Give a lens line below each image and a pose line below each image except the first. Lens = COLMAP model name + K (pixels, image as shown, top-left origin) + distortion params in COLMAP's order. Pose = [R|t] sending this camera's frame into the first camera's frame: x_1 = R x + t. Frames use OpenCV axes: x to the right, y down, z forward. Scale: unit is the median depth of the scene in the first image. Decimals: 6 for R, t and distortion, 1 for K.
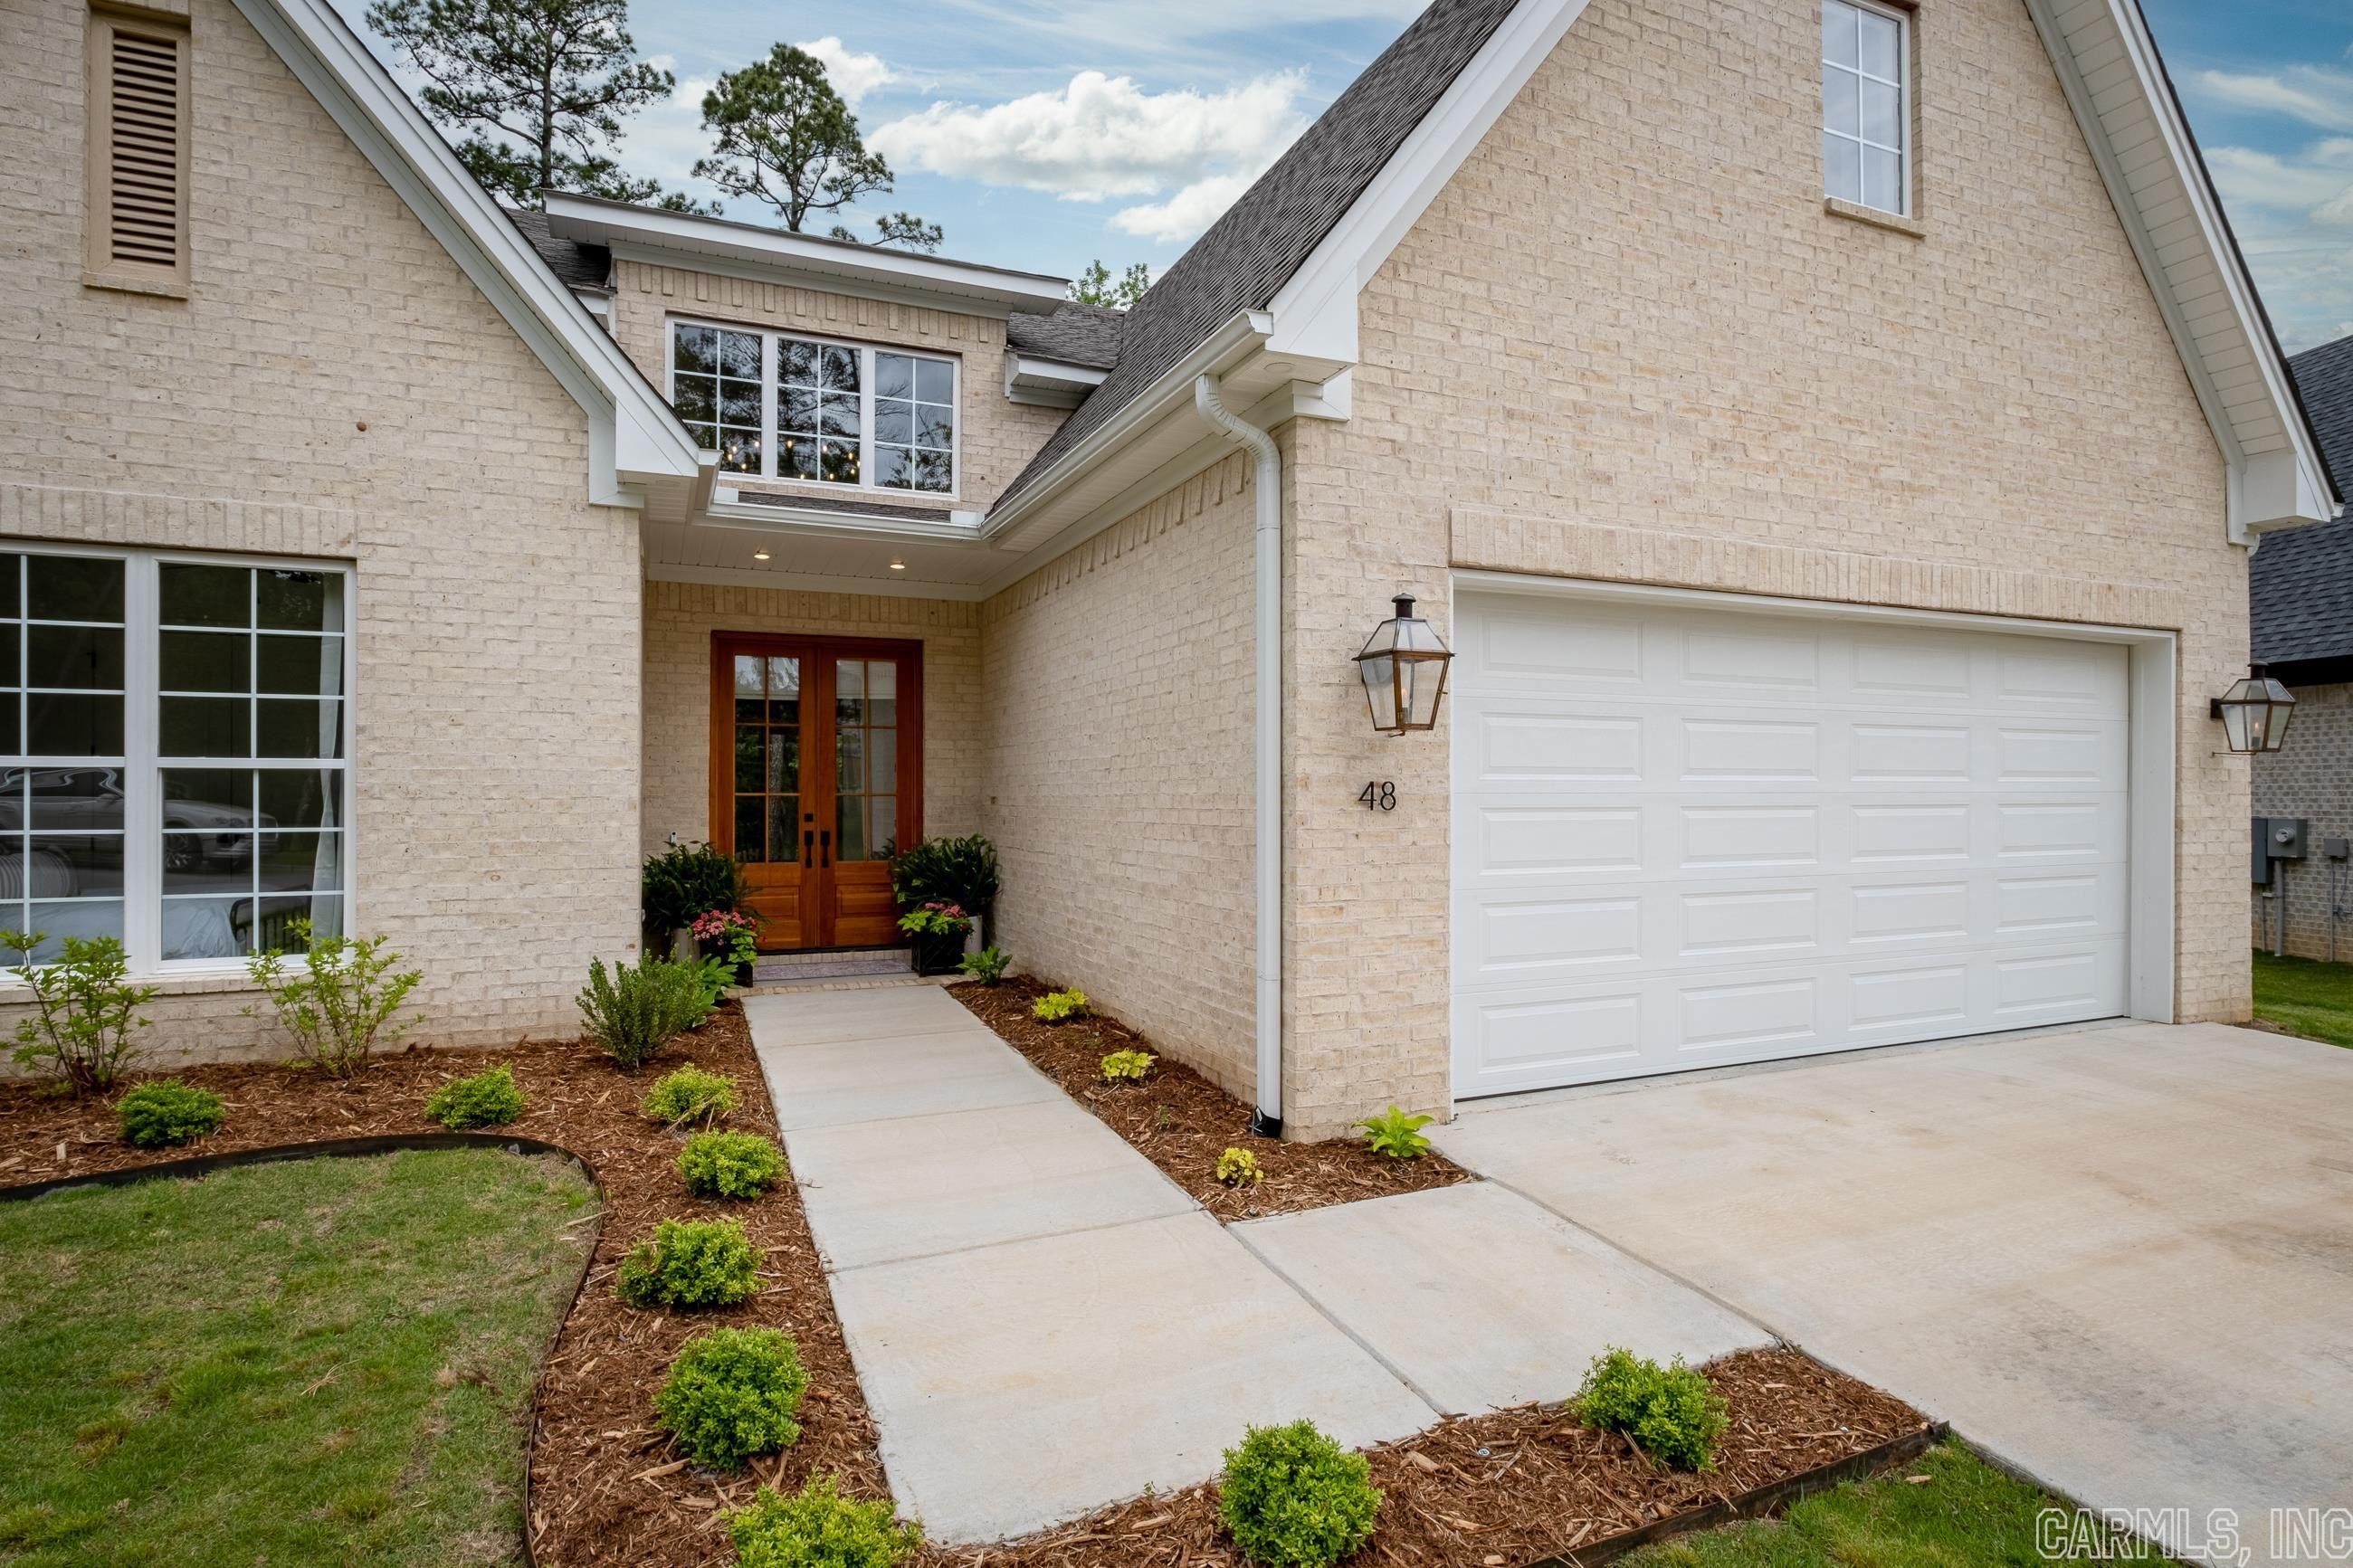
lens RADIAL K [[1271.3, 0, 1174.0], [0, 1271.3, 818.4], [0, 0, 1]] dist [-0.004429, 0.001783]
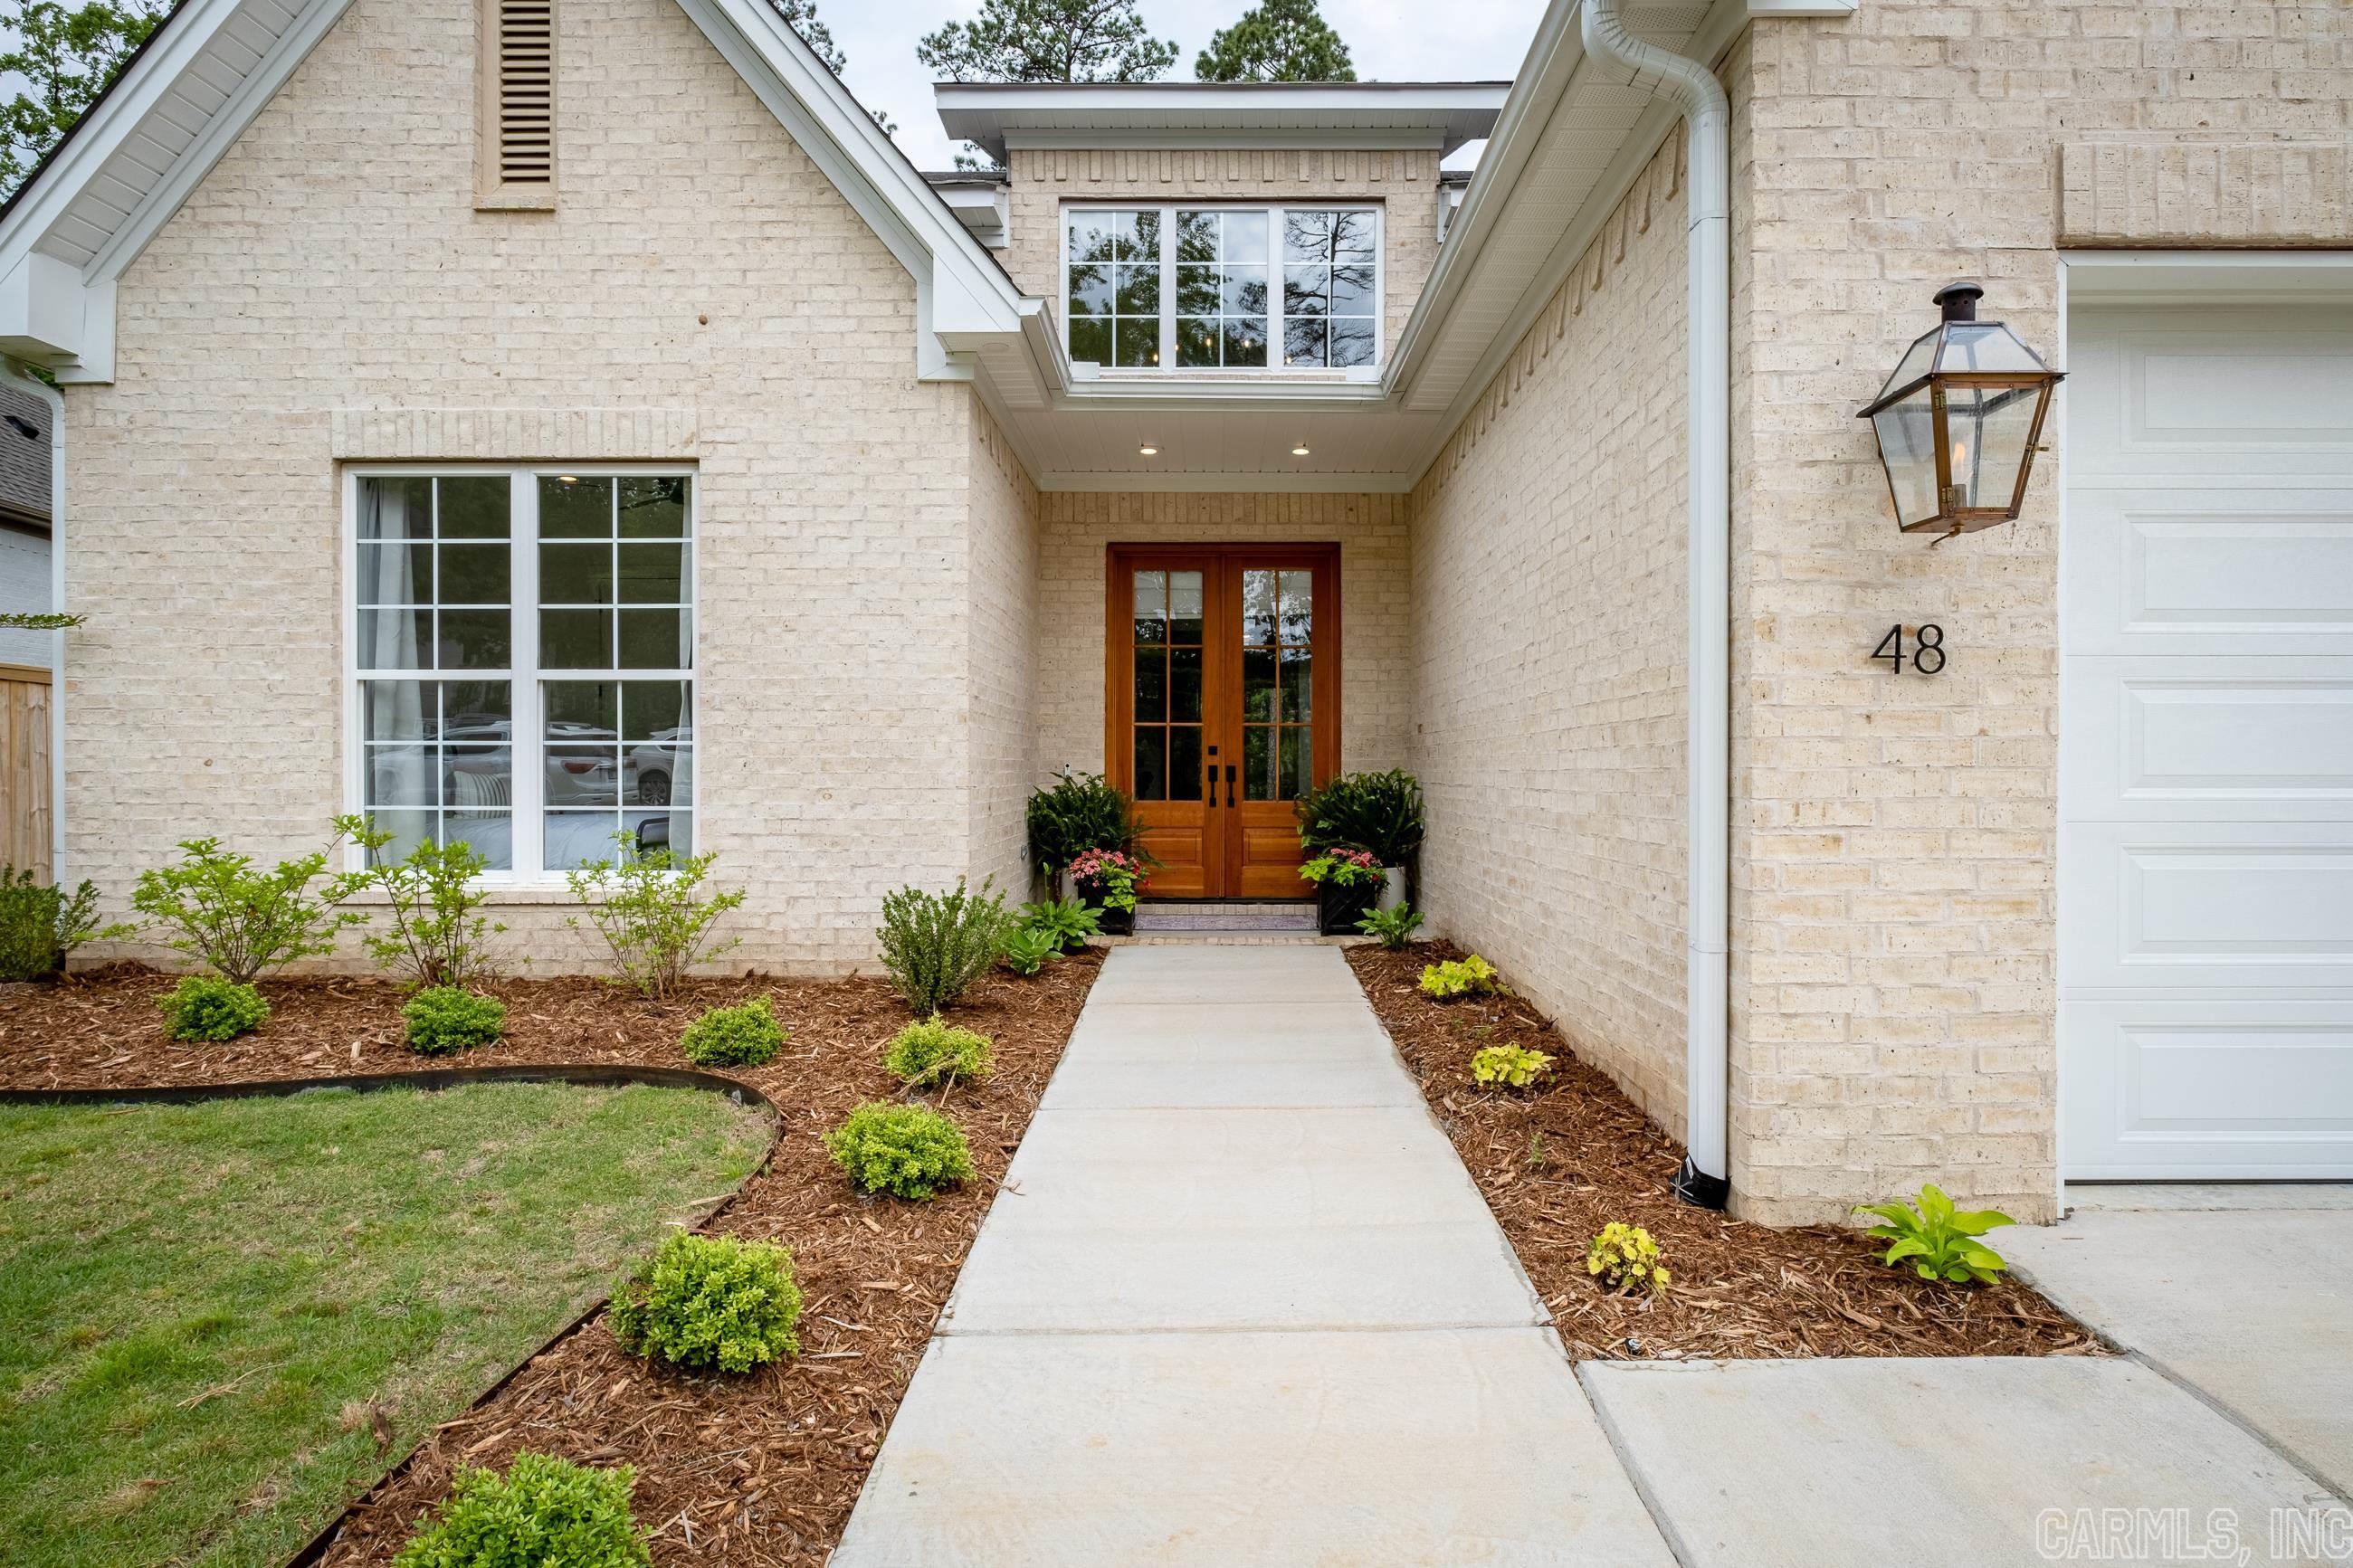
lens RADIAL K [[1260.6, 0, 1176.5], [0, 1260.6, 784.0], [0, 0, 1]] dist [-0.004744, 0.001033]
pose [[0.912575, 0.006381, -0.408861, 0.073997], [-0.009636, 0.999936, -0.005903, 0.042147], [0.408797, 0.009327, 0.912578, 0.275166]]
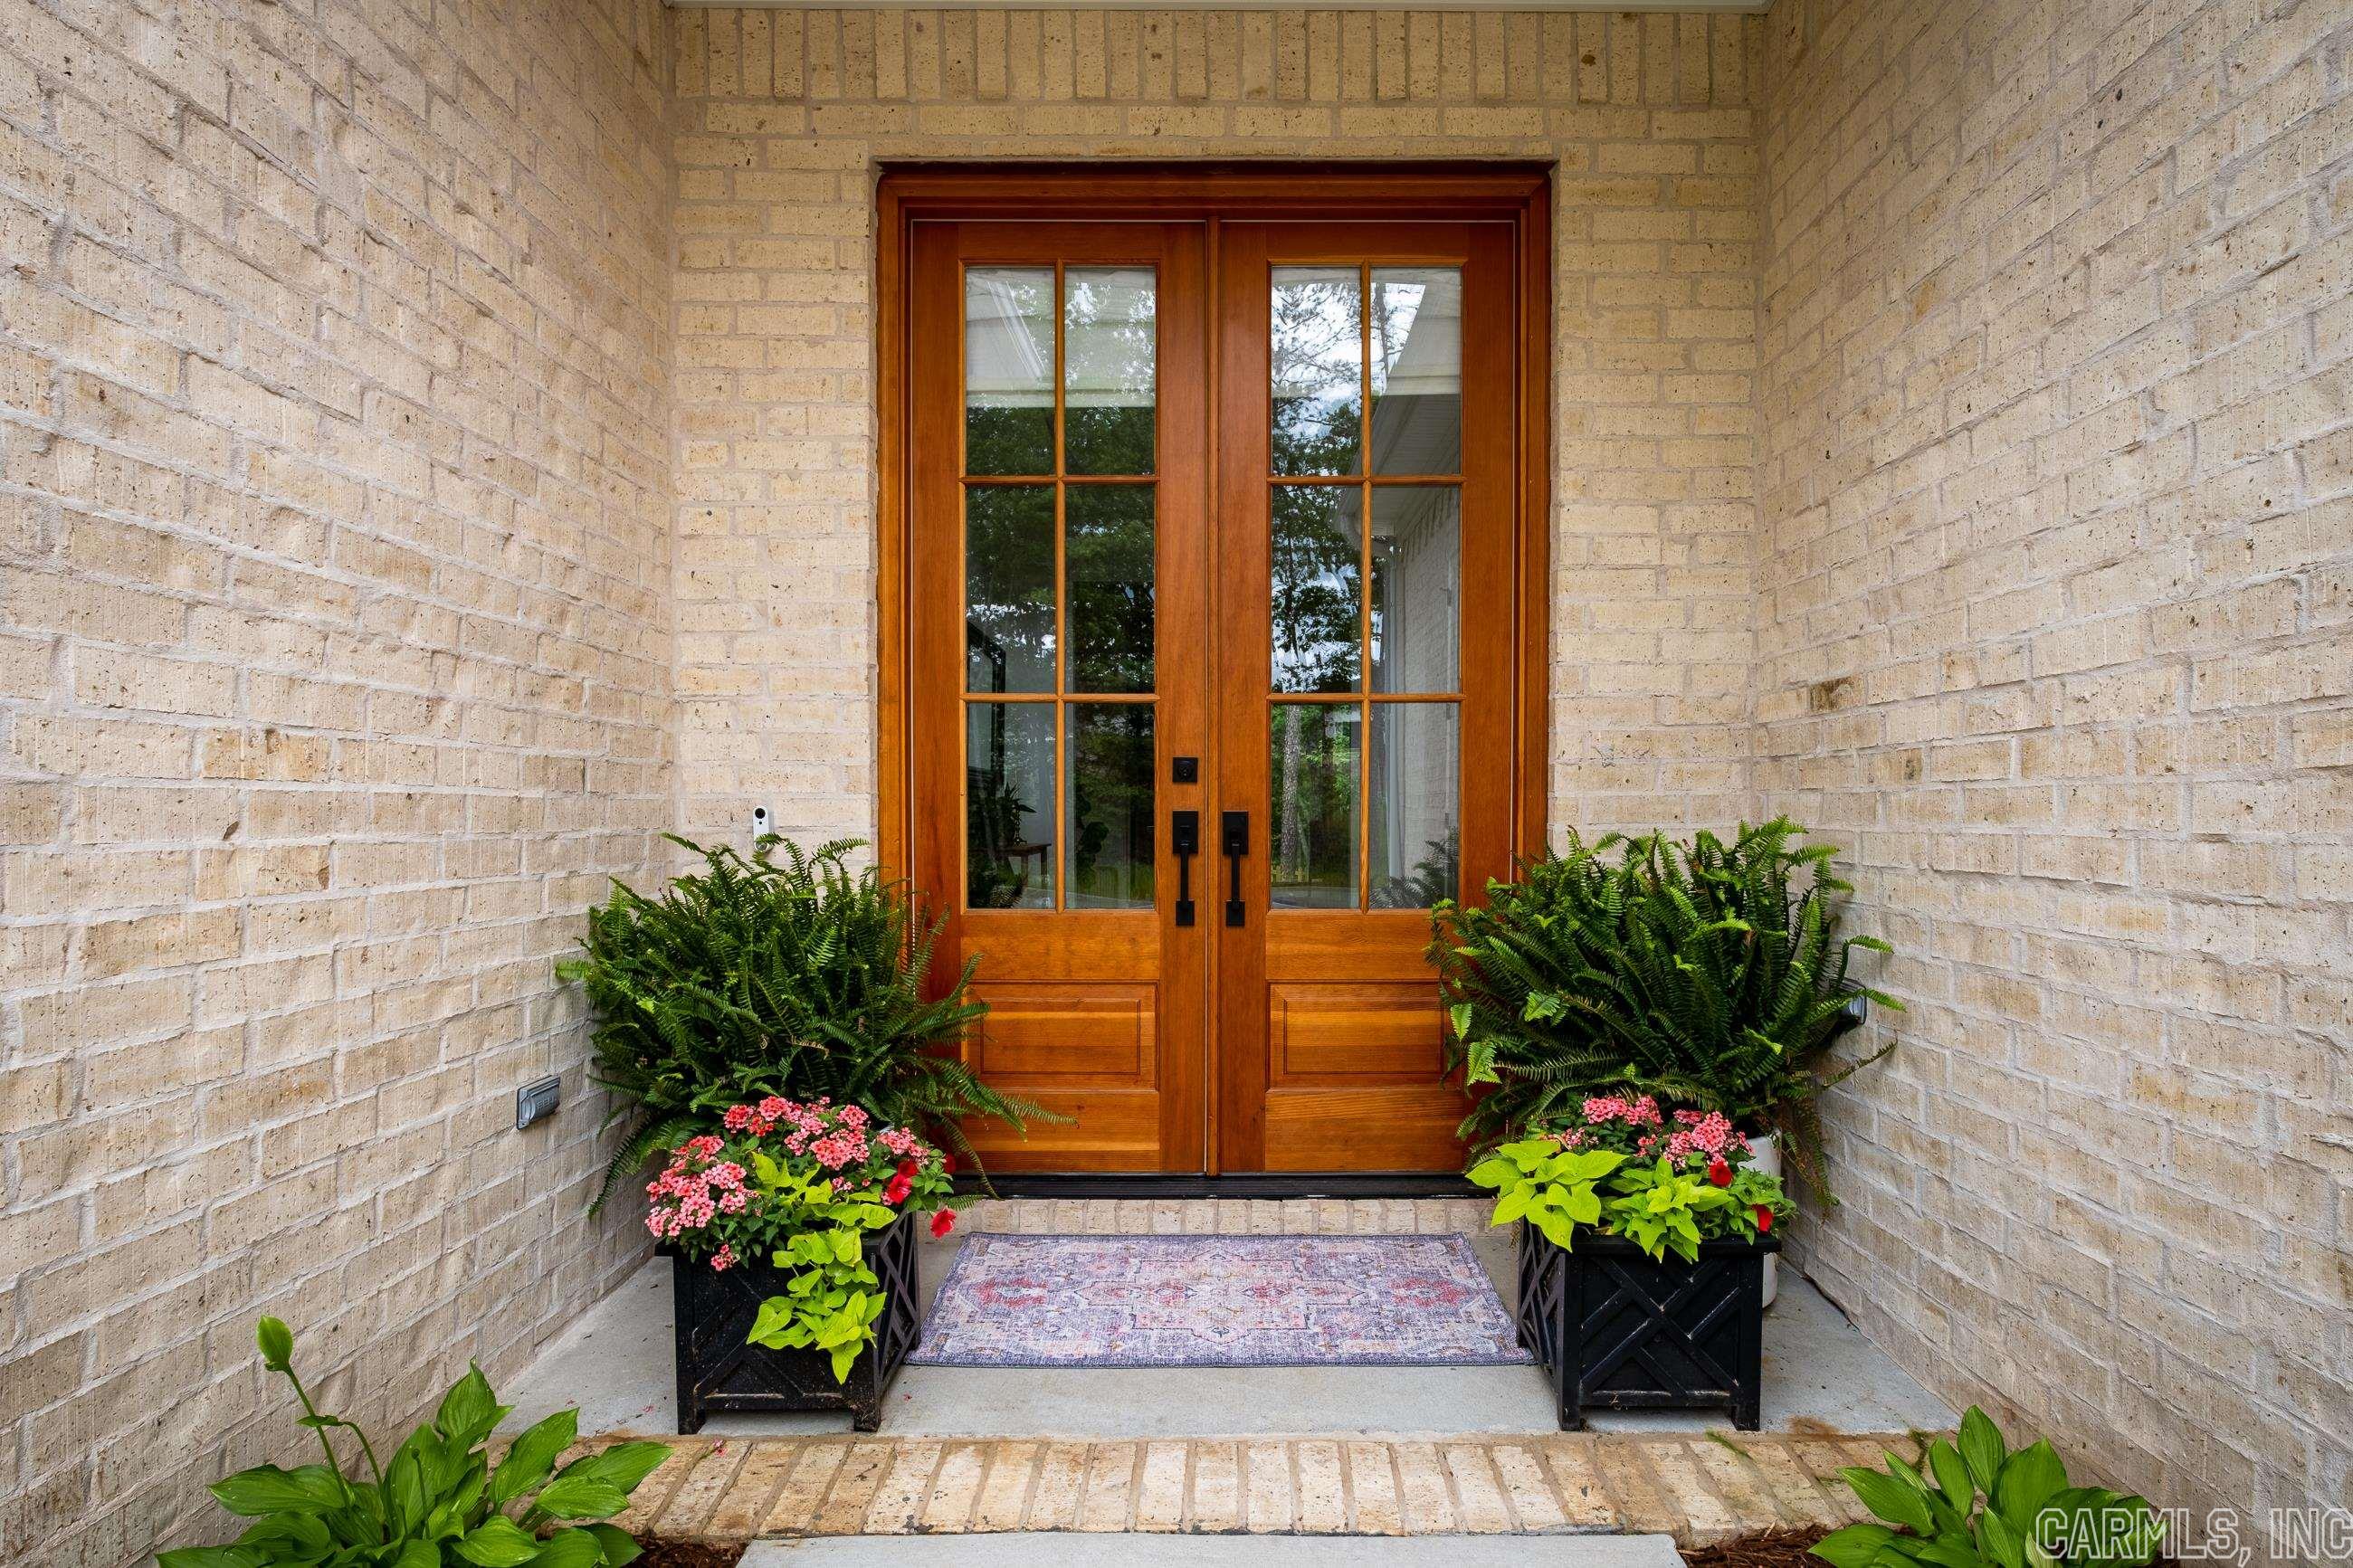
lens RADIAL K [[1271.3, 0, 1174.0], [0, 1271.3, 818.4], [0, 0, 1]] dist [-0.004429, 0.001783]
pose [[0.911134, 0.001824, -0.412107, -0.234421], [-0.009393, 0.999822, -0.016342, 0.025087], [0.412004, 0.018760, 0.910989, 1.049527]]
